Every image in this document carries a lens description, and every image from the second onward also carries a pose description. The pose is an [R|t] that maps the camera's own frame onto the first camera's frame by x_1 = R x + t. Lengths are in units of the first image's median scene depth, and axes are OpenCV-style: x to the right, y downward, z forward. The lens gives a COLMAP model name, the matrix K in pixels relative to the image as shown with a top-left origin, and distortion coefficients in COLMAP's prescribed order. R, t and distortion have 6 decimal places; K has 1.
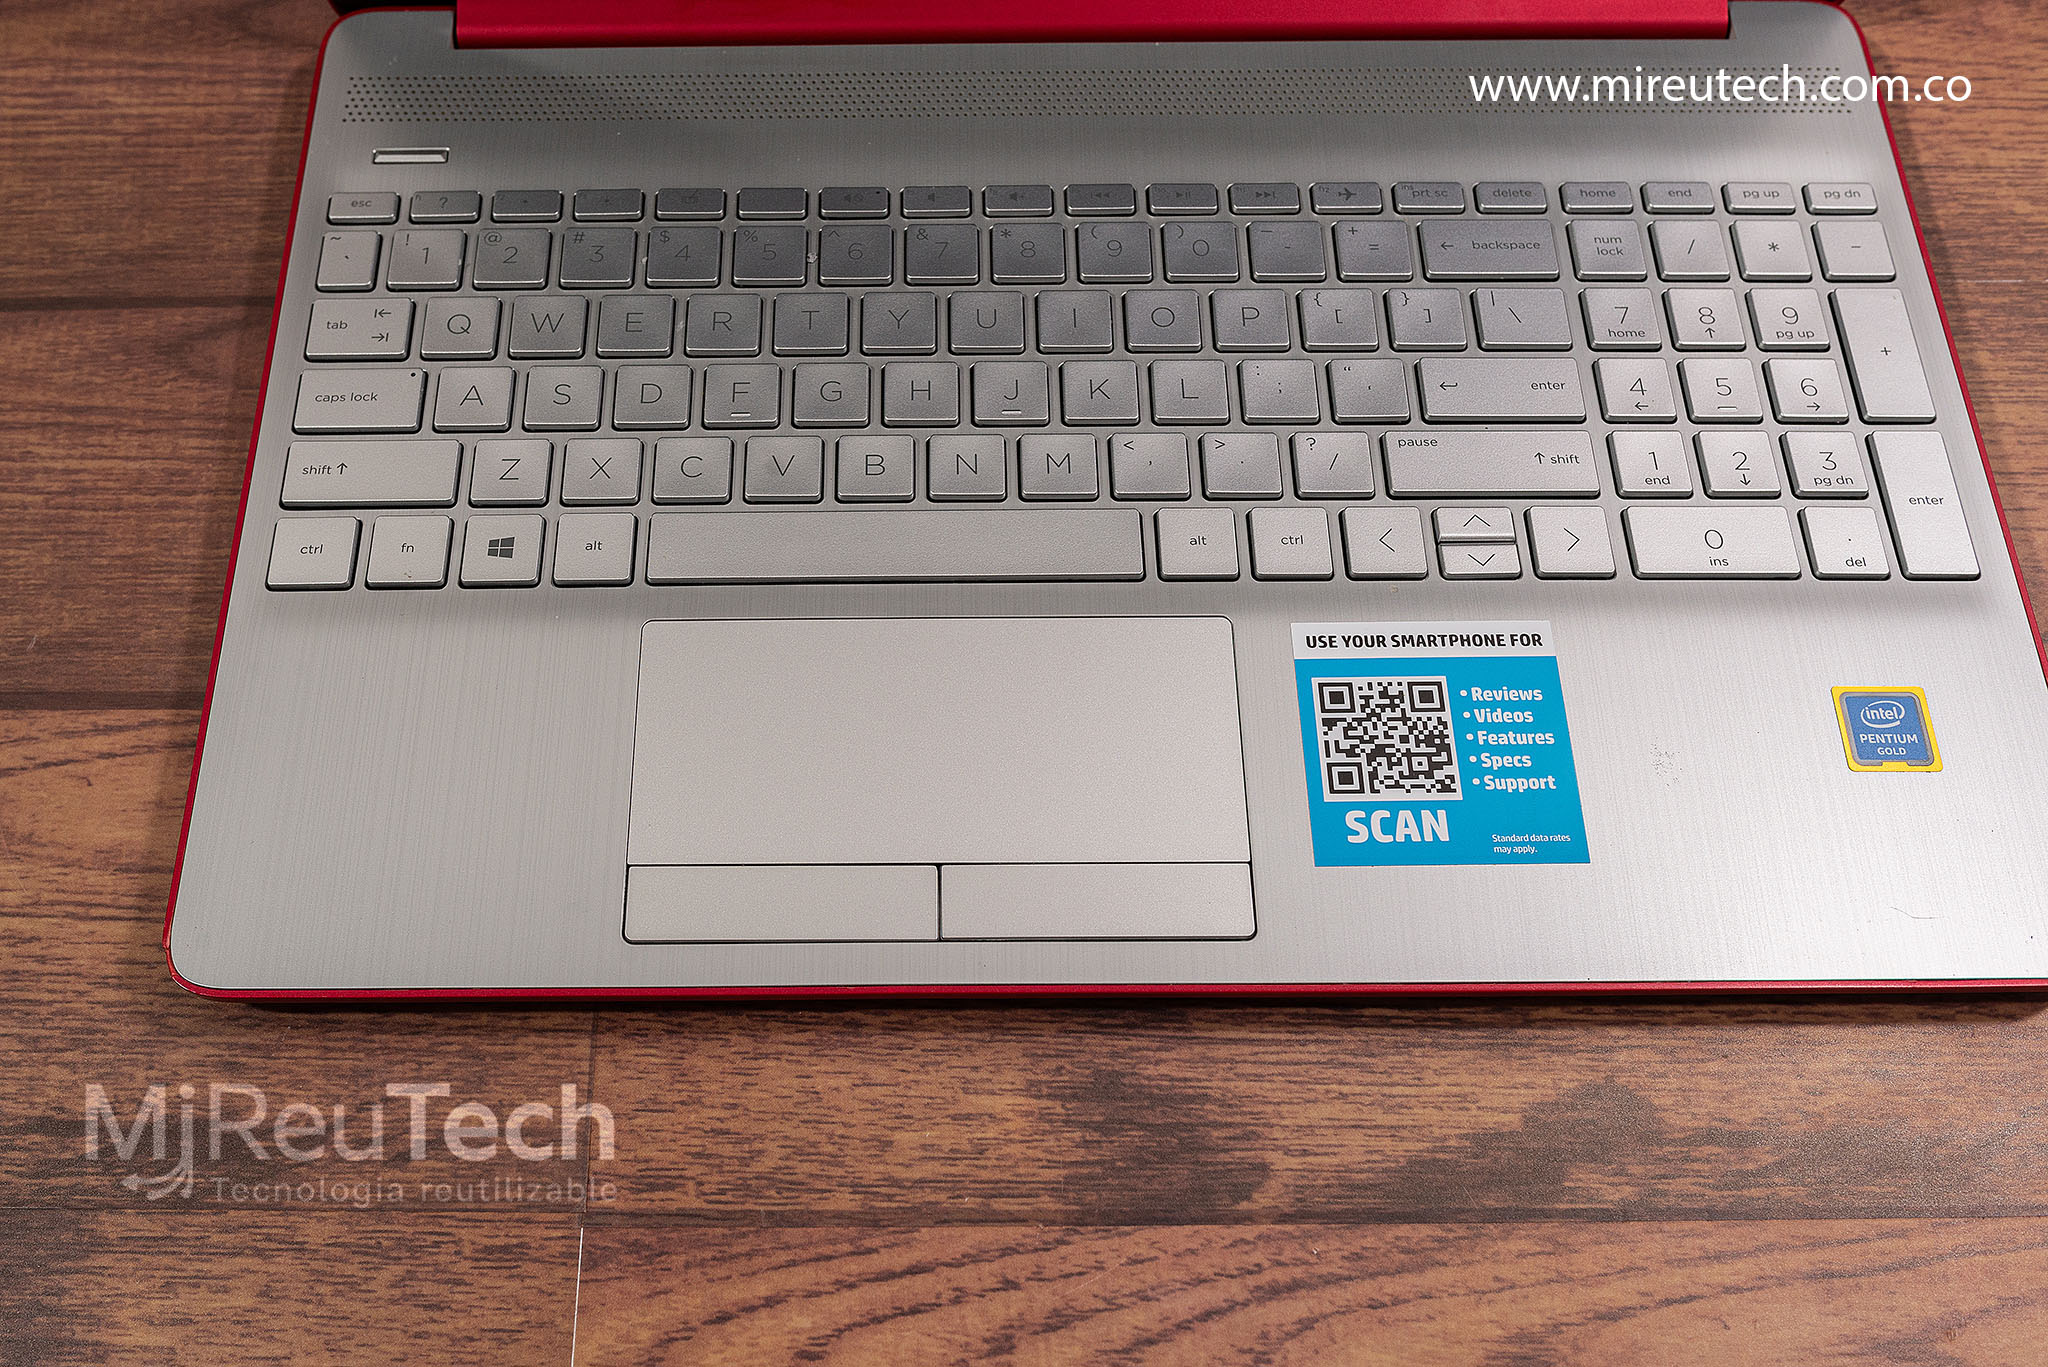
lens RADIAL K [[1909.8, 0, 918.4], [0, 1909.8, 729.5], [0, 0, 1]] dist [-0.008312, 0.000000]
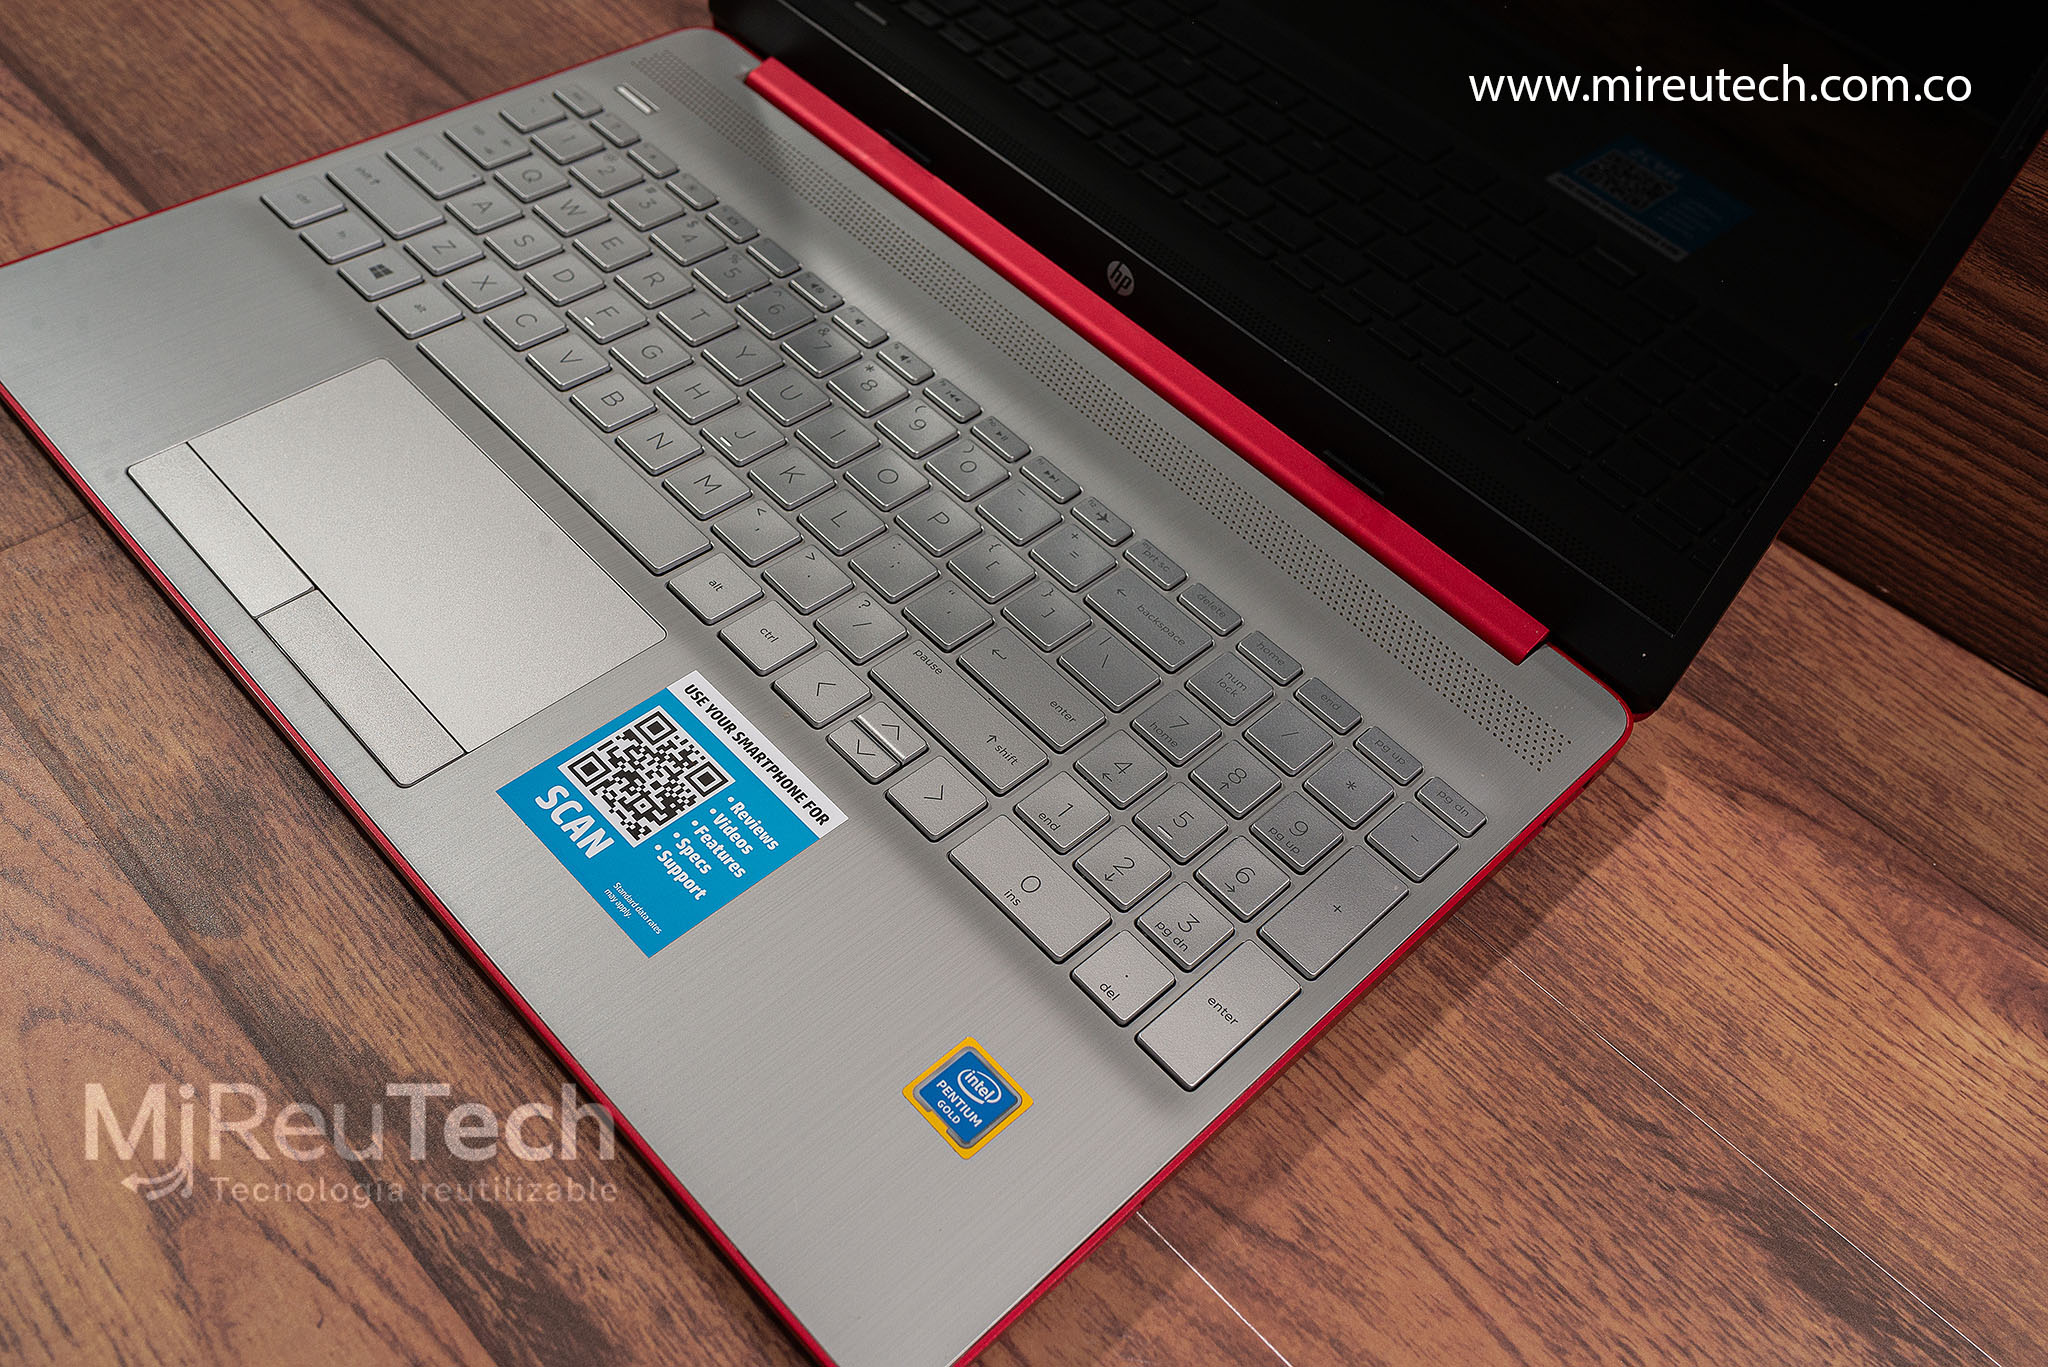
lens RADIAL K [[1764.5, 0, 1017.7], [0, 1764.5, 642.0], [0, 0, 1]] dist [-0.009208, -0.007508]
pose [[0.689064, 0.607357, -0.395359, 0.752218], [-0.701528, 0.695879, -0.153658, -0.042386], [0.181797, 0.383236, 0.905583, 0.098043]]
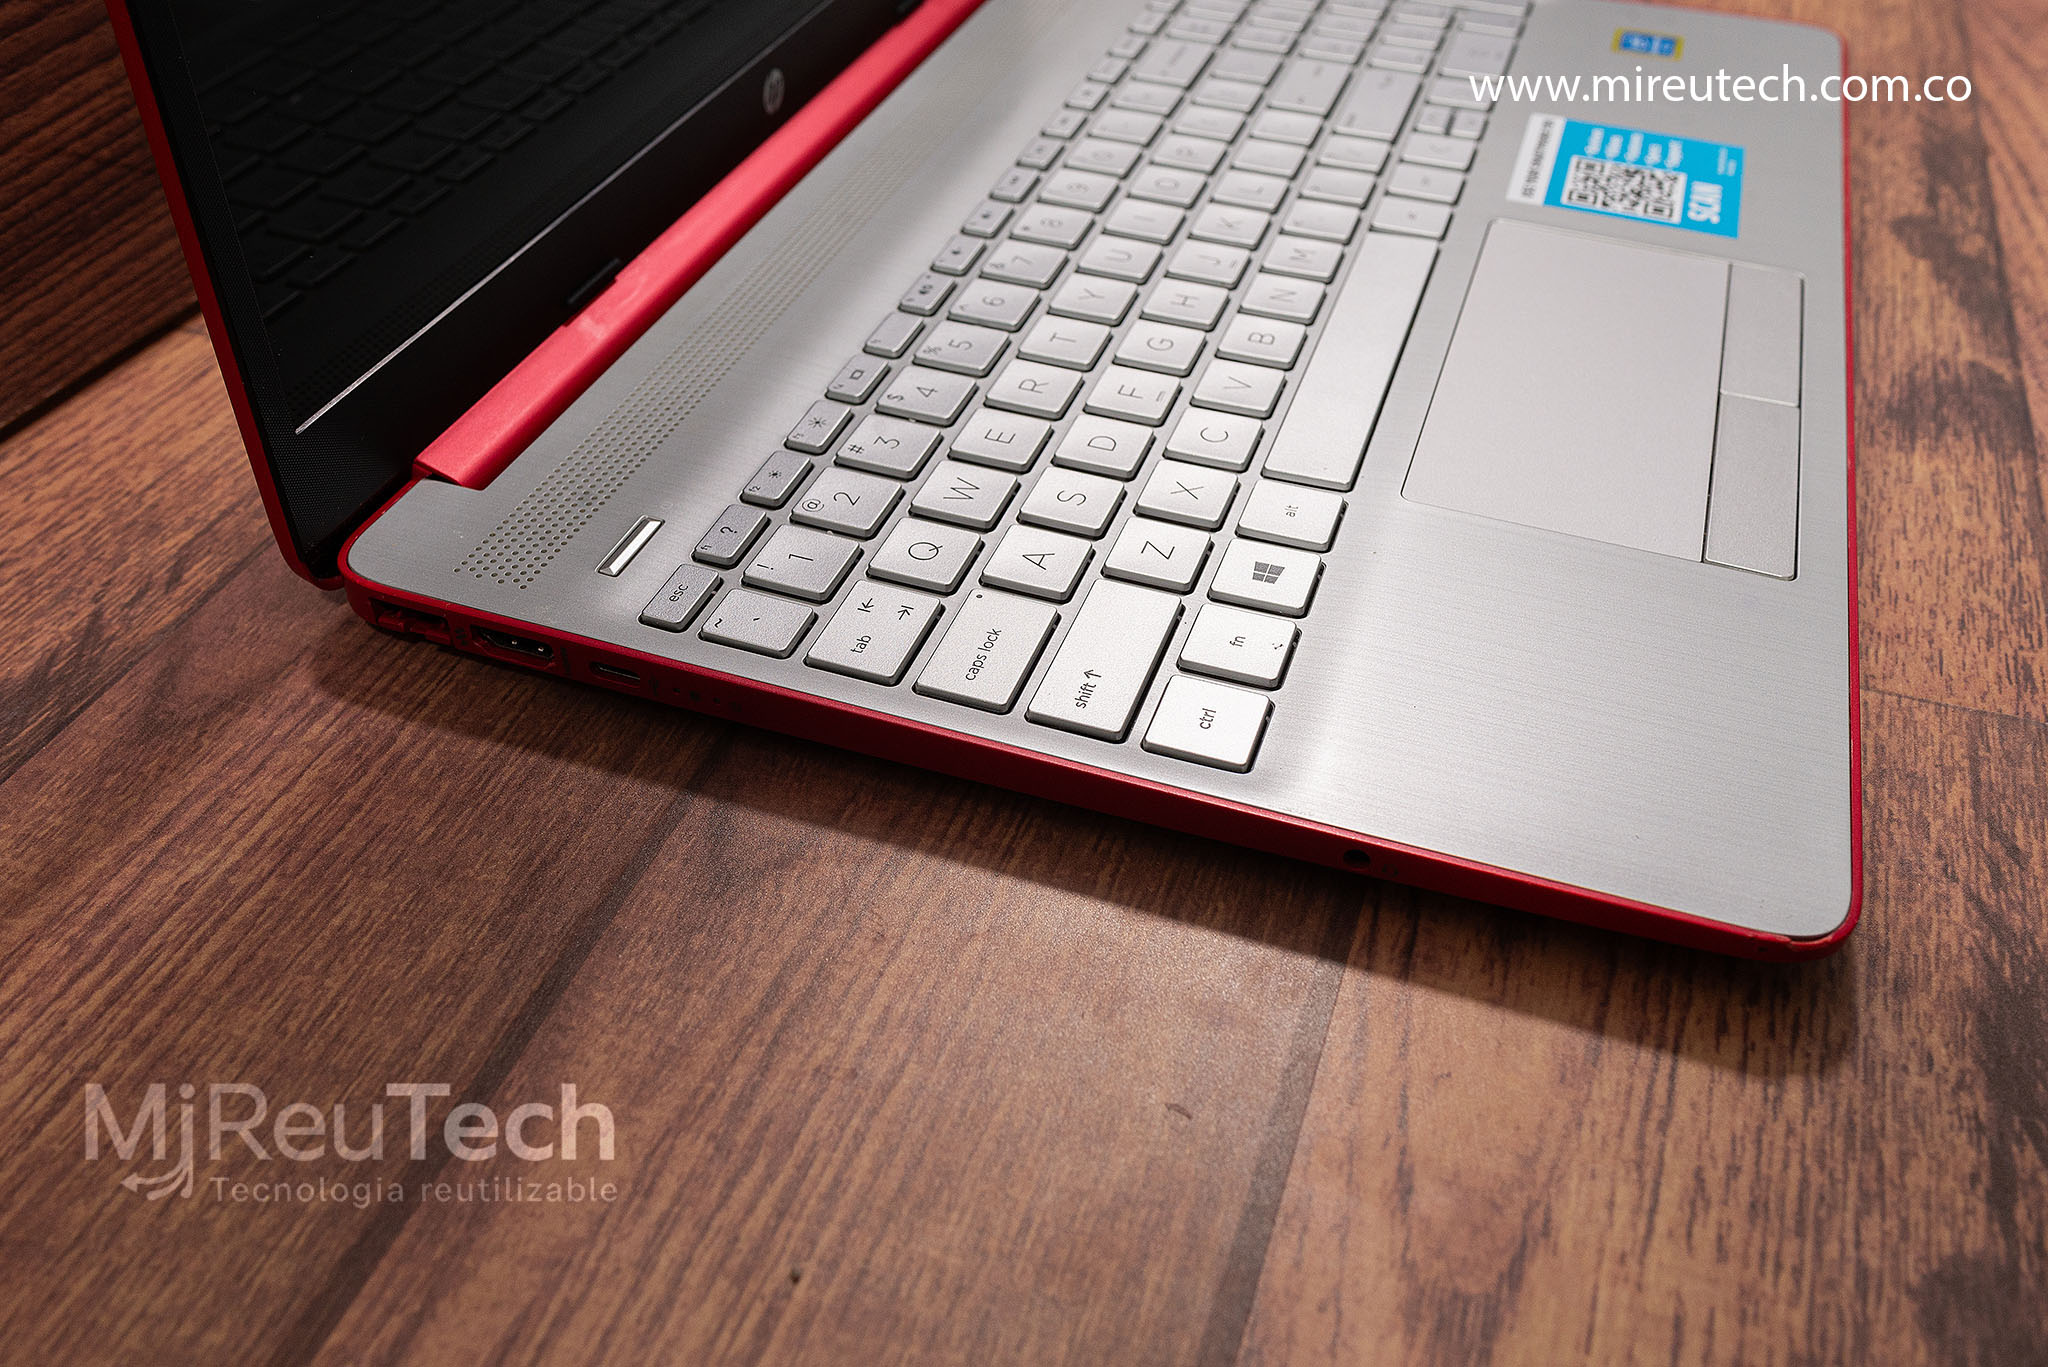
lens RADIAL K [[1764.5, 0, 1015.8], [0, 1764.5, 674.1], [0, 0, 1]] dist [-0.009208, -0.007508]
pose [[0.338126, -0.602266, 0.723150, -0.889363], [0.841704, 0.537245, 0.053878, -0.217924], [-0.420958, 0.590461, 0.688586, 0.582151]]
